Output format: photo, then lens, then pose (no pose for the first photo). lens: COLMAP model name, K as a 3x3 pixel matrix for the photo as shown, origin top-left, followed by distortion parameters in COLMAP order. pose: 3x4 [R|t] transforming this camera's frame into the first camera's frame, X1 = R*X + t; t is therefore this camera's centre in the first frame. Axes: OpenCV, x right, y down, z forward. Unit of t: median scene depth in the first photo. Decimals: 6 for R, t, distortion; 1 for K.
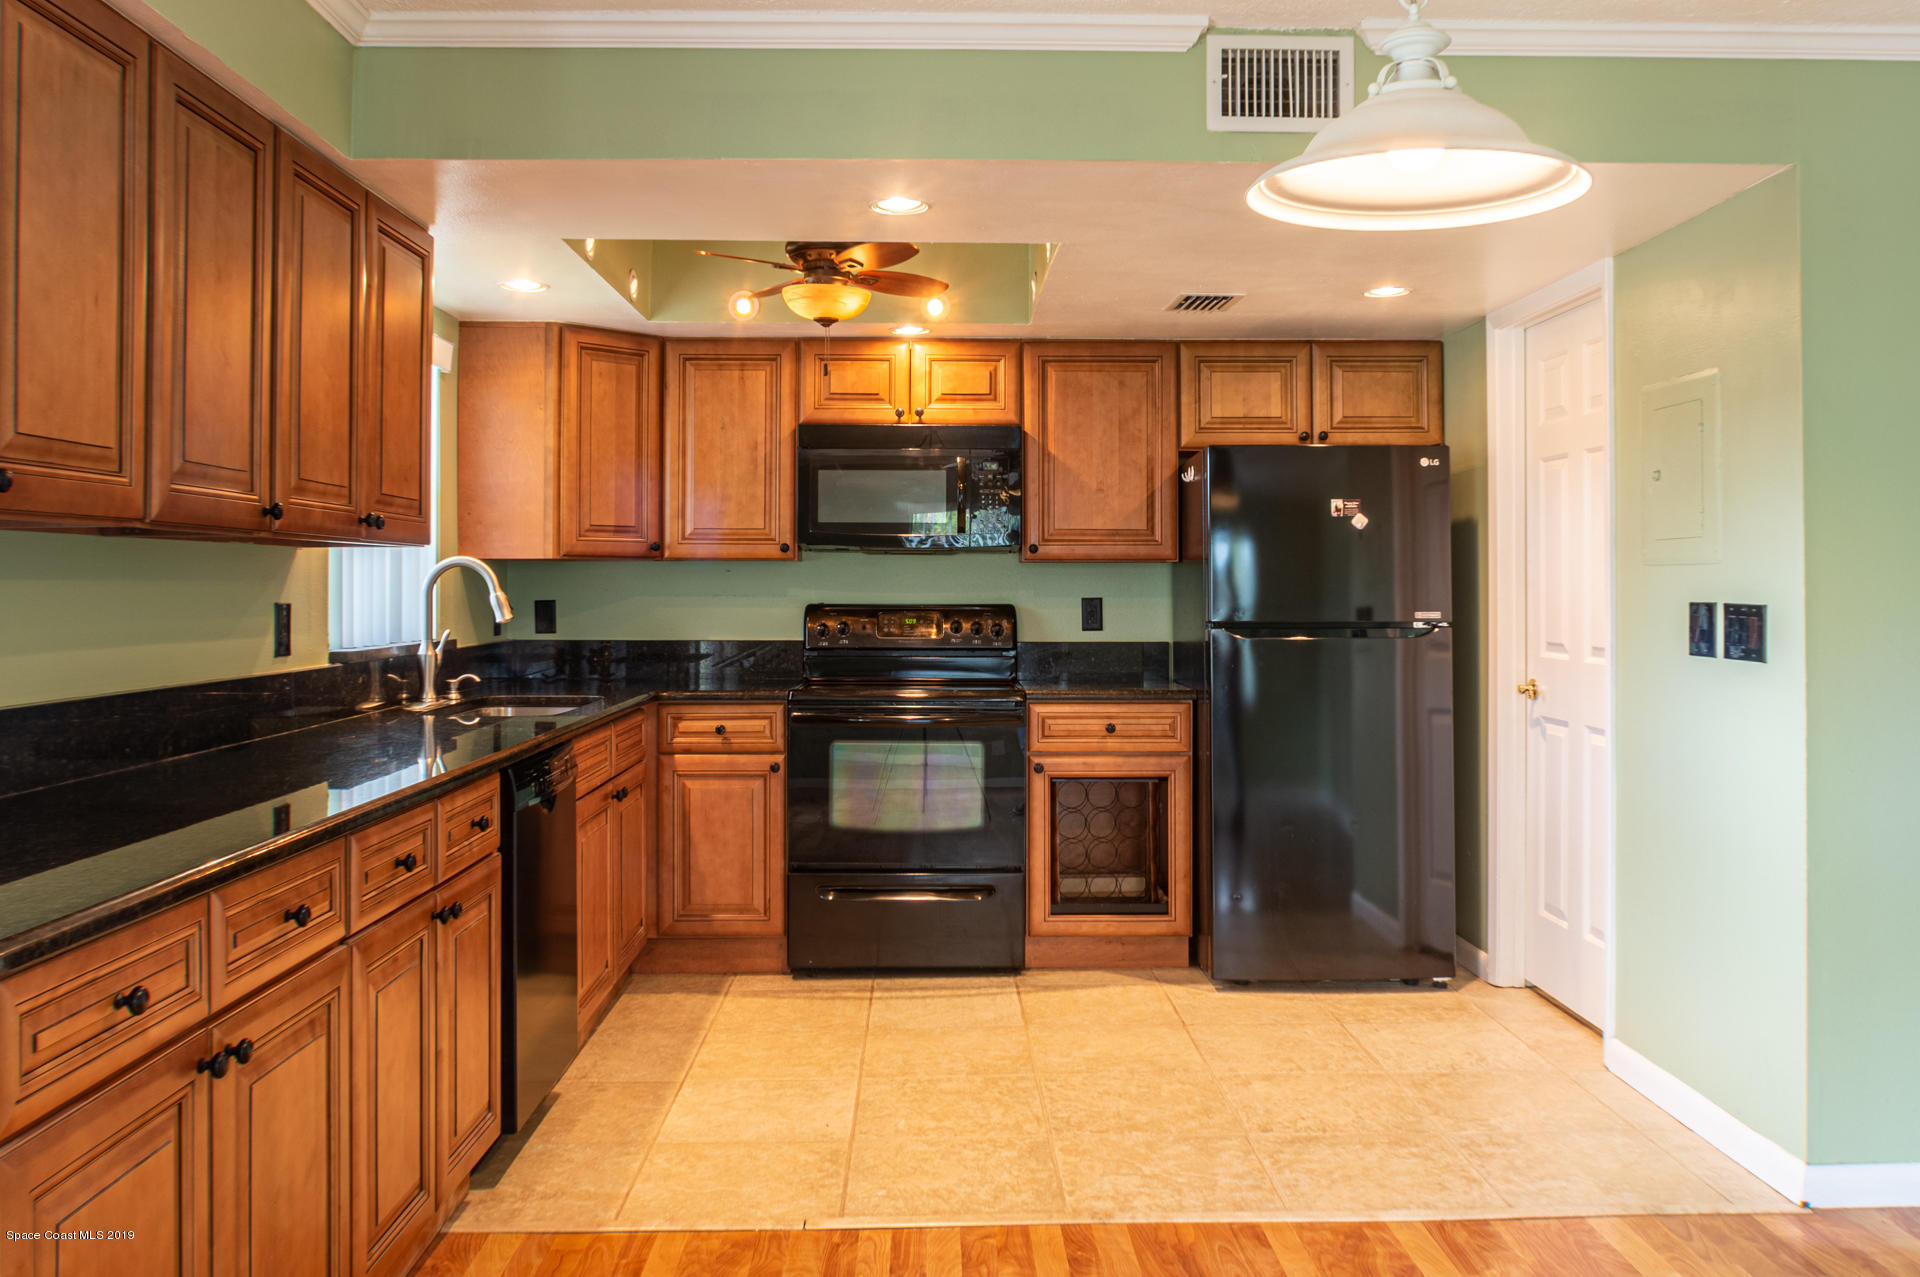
lens RADIAL K [[1583.2, 0, 960.5], [0, 1583.2, 557.4], [0, 0, 1]] dist [-0.056448, 0.031074]
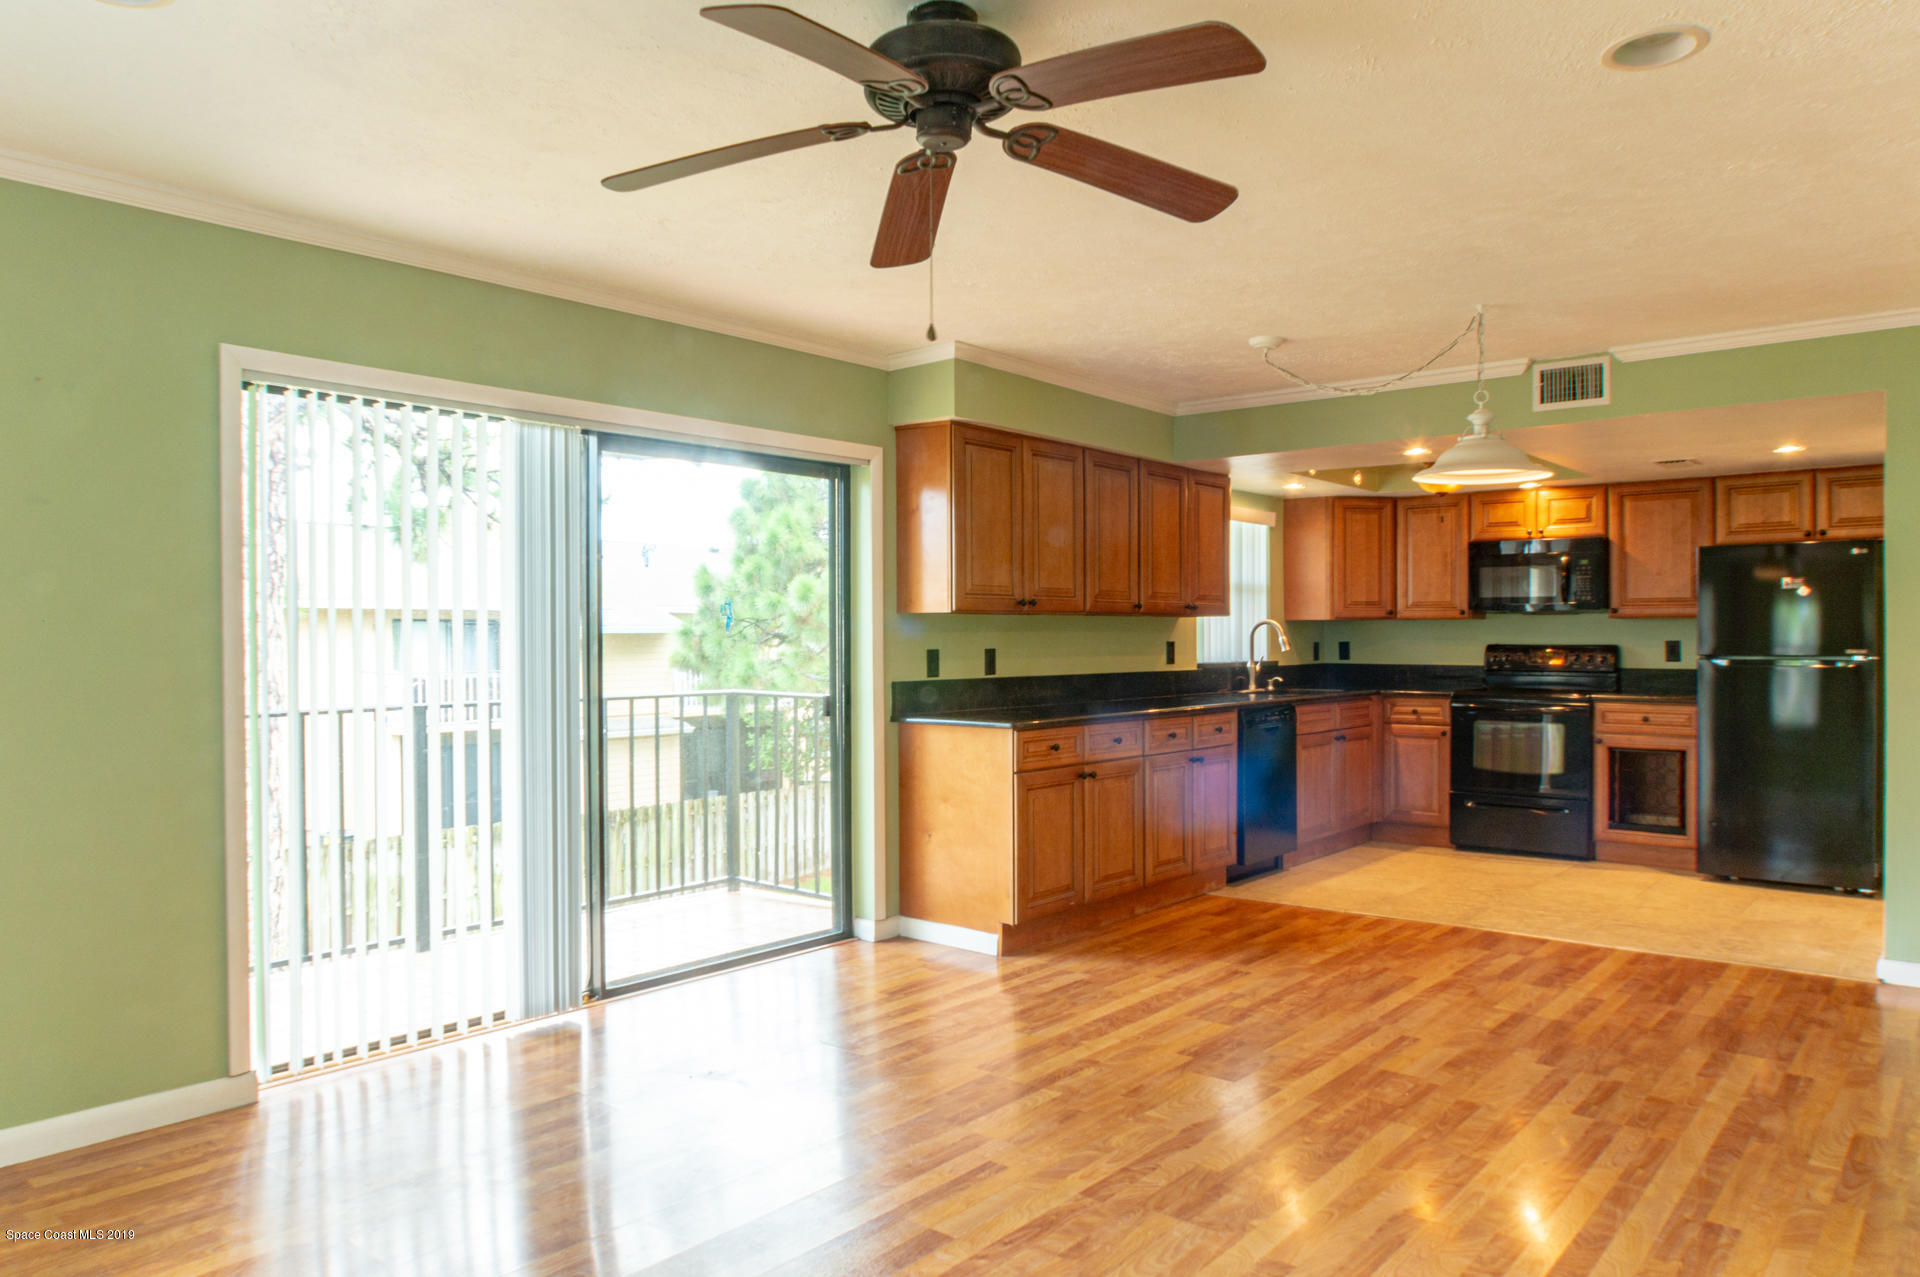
lens RADIAL K [[1295.6, 0, 955.1], [0, 1295.6, 645.2], [0, 0, 1]] dist [-0.041321, 0.012755]
pose [[0.748581, 0.002866, -0.663037, 0.499403], [0.013606, 0.999714, 0.019682, -0.006332], [0.662904, -0.023755, 0.748328, -0.542738]]
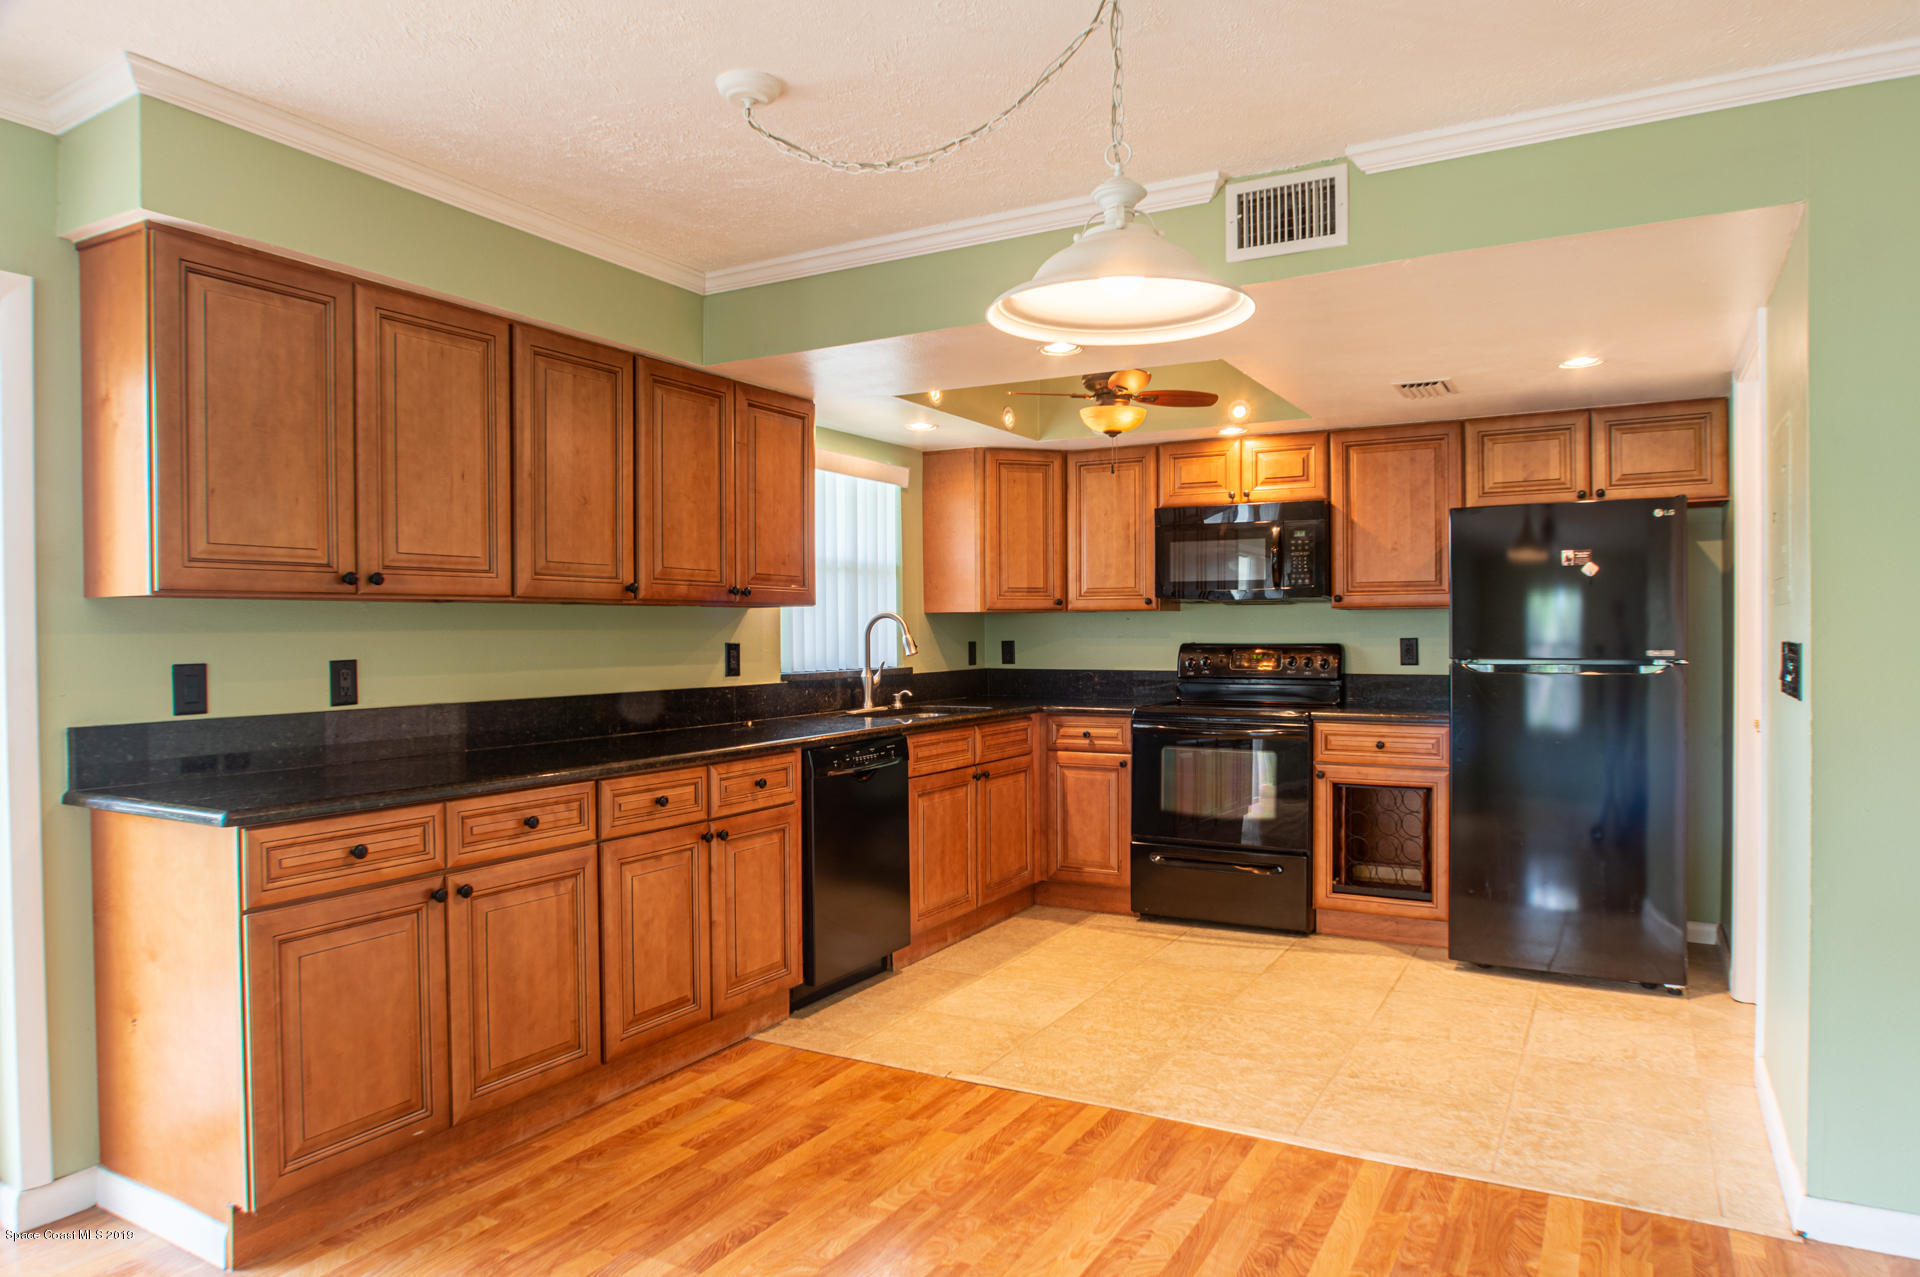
lens RADIAL K [[1201.9, 0, 957.3], [0, 1201.9, 644.1], [0, 0, 1]] dist [-0.053524, 0.011783]
pose [[0.857734, -0.000060, -0.514094, 0.324499], [0.015376, 0.999556, 0.025538, 0.001934], [0.513864, -0.029809, 0.857353, 0.052432]]
